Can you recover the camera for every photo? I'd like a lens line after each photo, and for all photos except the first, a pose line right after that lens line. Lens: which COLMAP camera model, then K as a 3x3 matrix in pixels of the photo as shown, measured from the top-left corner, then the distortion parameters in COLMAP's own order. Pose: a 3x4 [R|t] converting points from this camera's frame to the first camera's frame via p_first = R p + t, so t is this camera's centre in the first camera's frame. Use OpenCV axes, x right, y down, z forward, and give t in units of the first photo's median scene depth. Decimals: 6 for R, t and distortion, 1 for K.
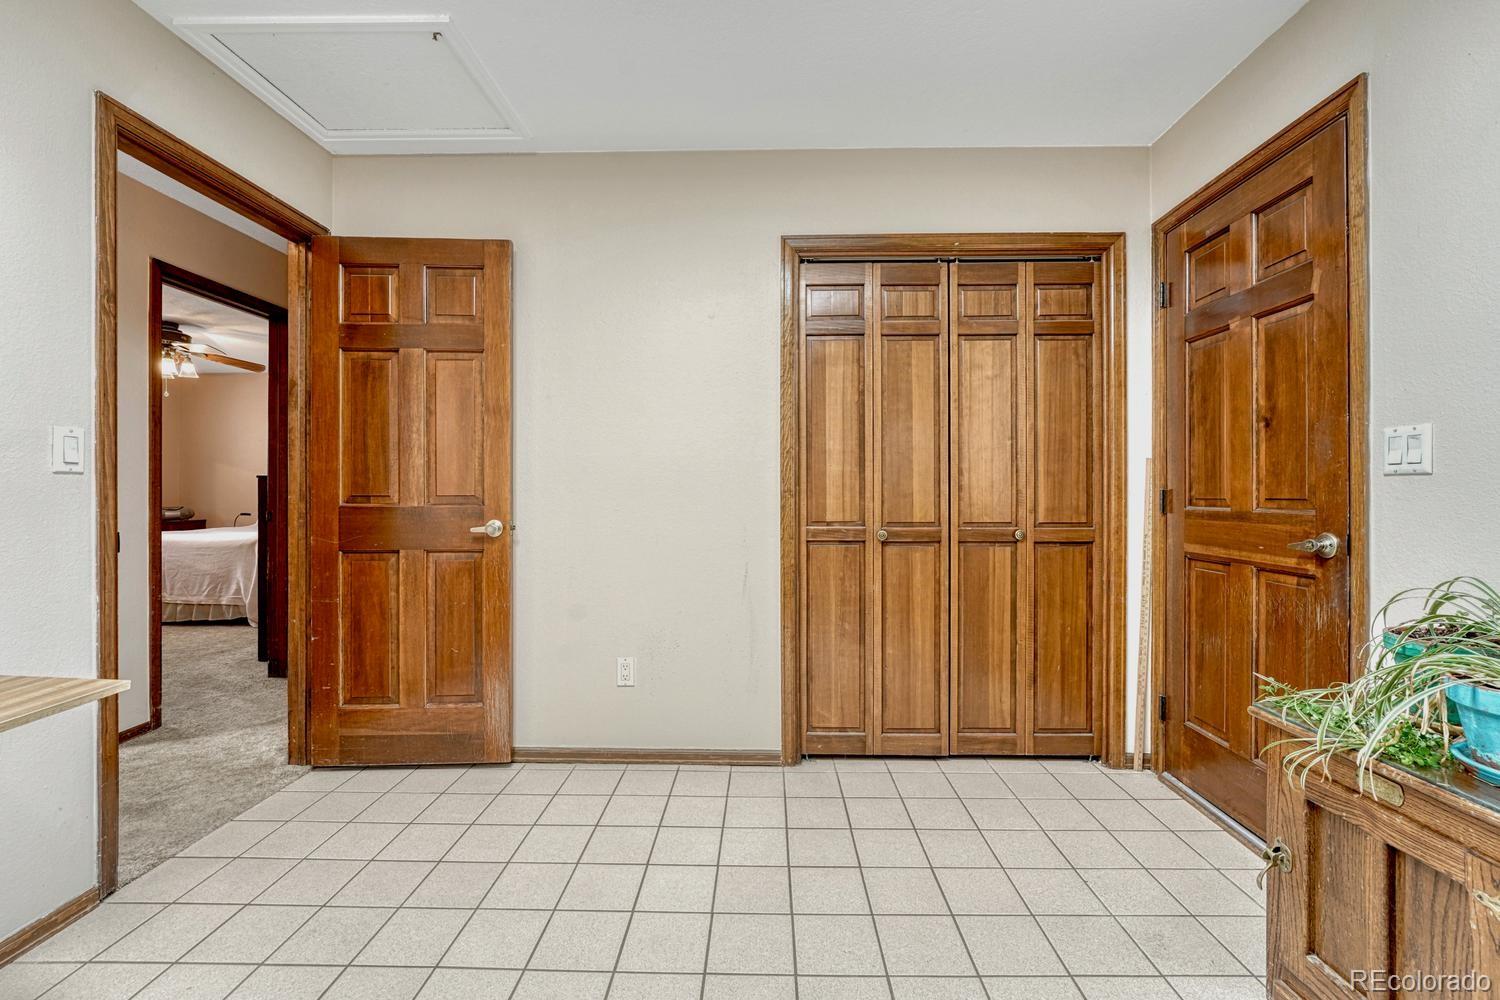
lens RADIAL K [[631.8, 0, 751.2], [0, 631.8, 495.2], [0, 0, 1]] dist [-0.010032, 0.000109]
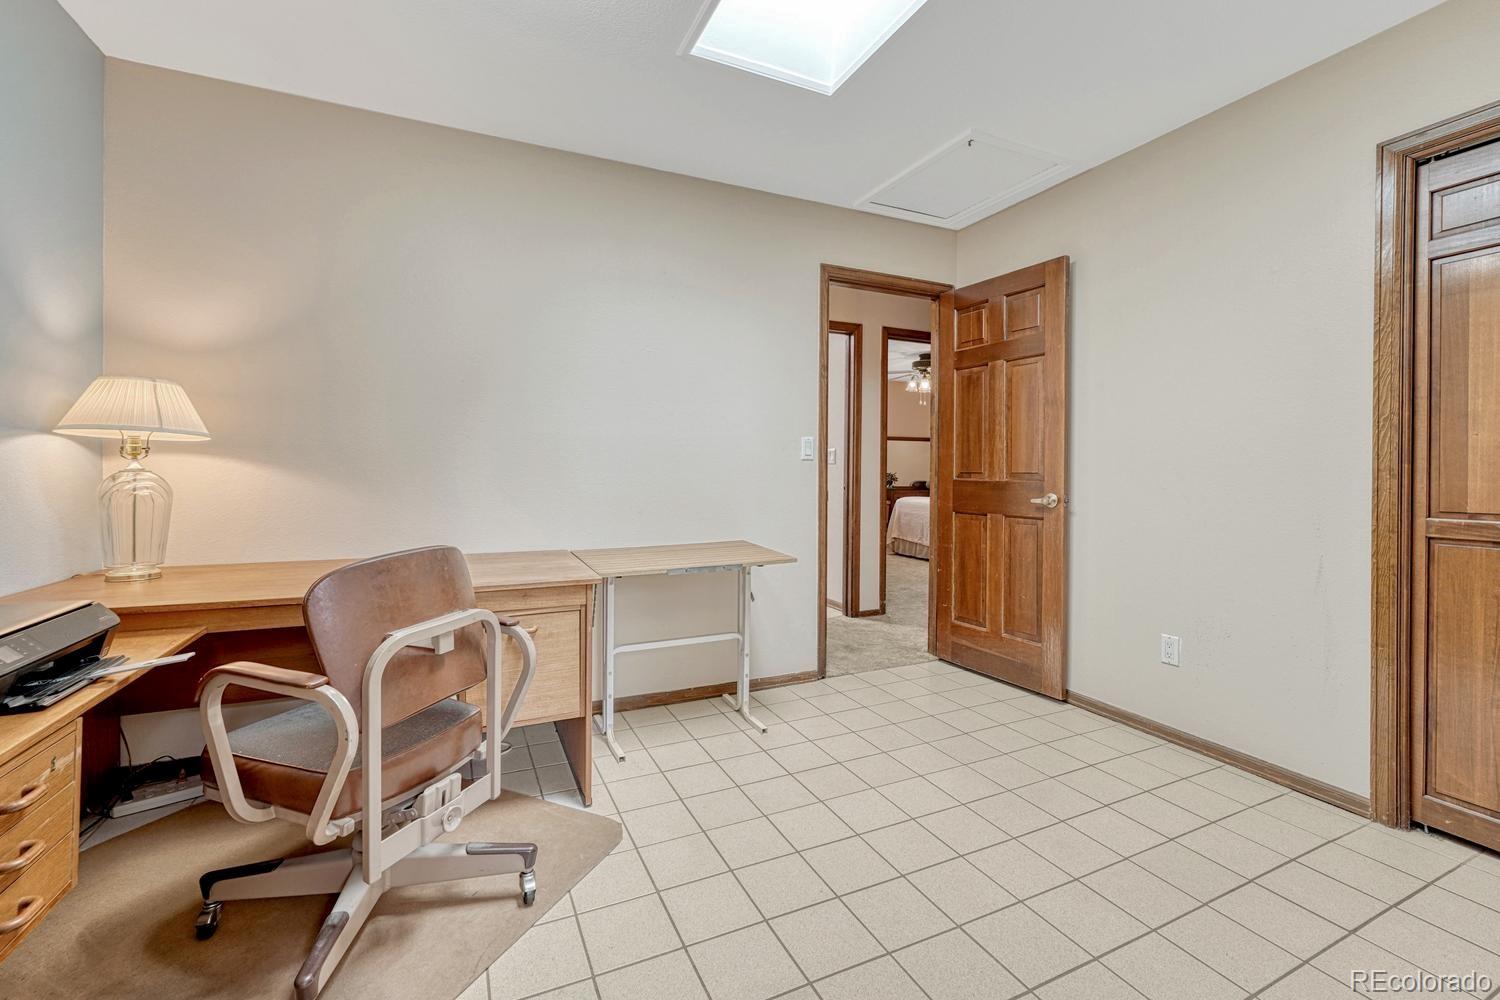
lens RADIAL K [[618.5, 0, 747.6], [0, 618.5, 477.2], [0, 0, 1]] dist [-0.003355, -0.000190]
pose [[0.444352, 0.012727, -0.895762, 0.385926], [-0.008093, 0.999915, 0.010192, 0.000907], [0.895816, 0.002721, 0.444417, -0.038874]]
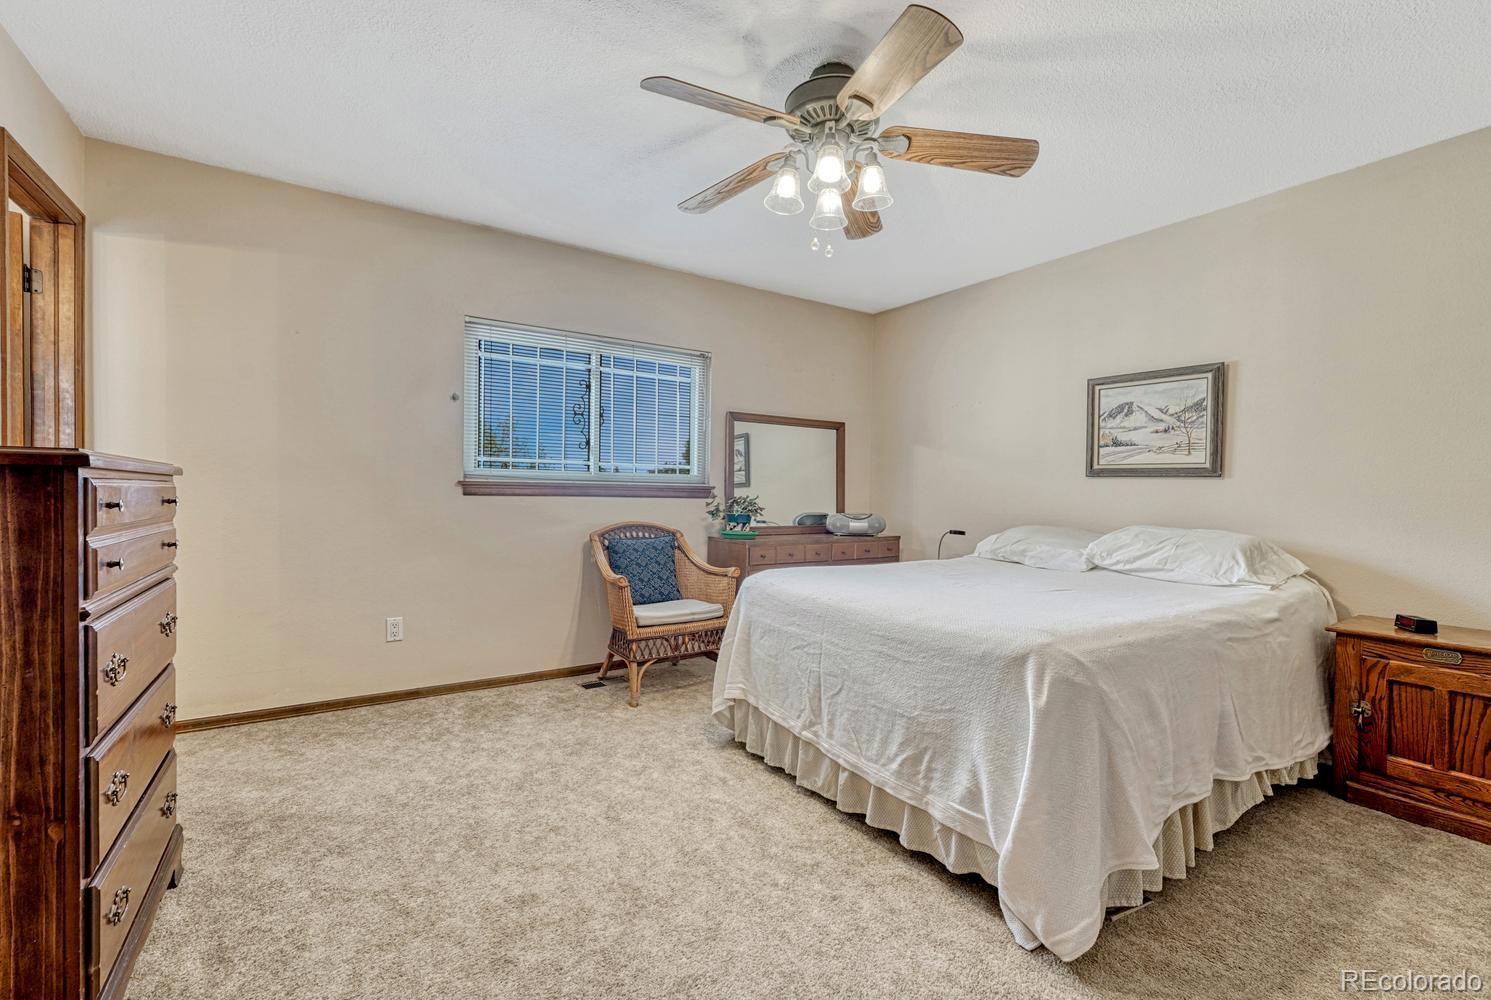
lens RADIAL K [[626.5, 0, 743.7], [0, 626.5, 510.1], [0, 0, 1]] dist [-0.004209, -0.000054]
pose [[0.572349, 0.033295, -0.819334, -1.322865], [-0.016034, 0.999439, 0.029414, -0.003422], [0.819853, -0.003698, 0.572562, 1.518587]]
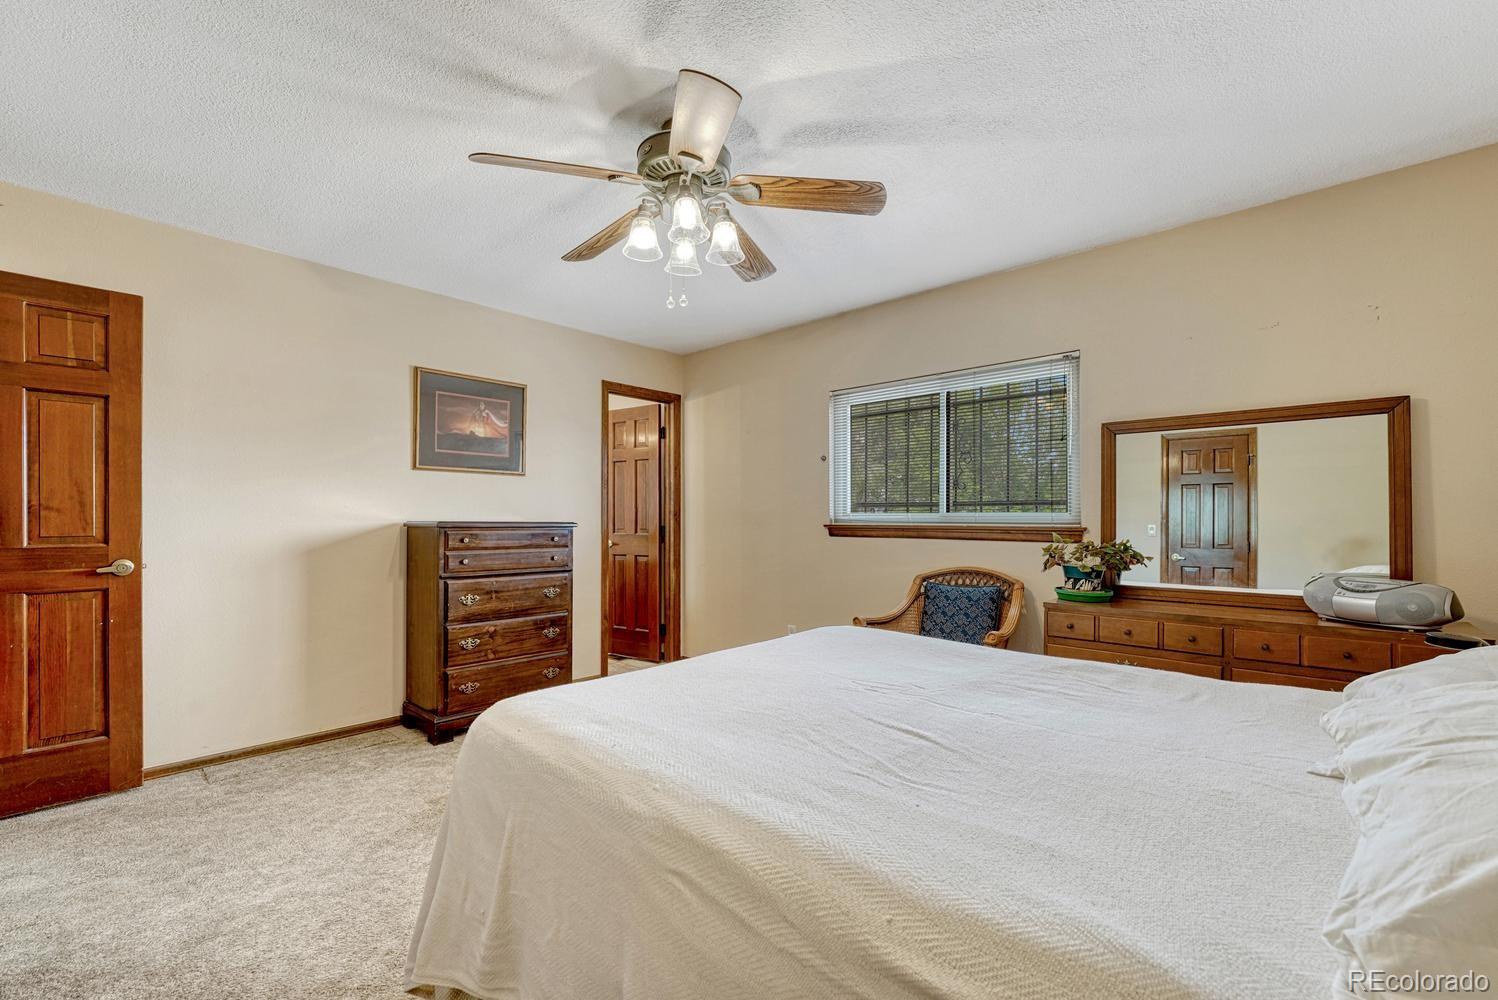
lens RADIAL K [[641.8, 0, 765.6], [0, 641.8, 520.6], [0, 0, 1]] dist [-0.000588, 0.000059]
pose [[-0.645825, 0.001367, -0.763484, -1.363758], [-0.002048, 0.999992, 0.003522, -0.032770], [0.763483, 0.003838, -0.645817, 2.770179]]
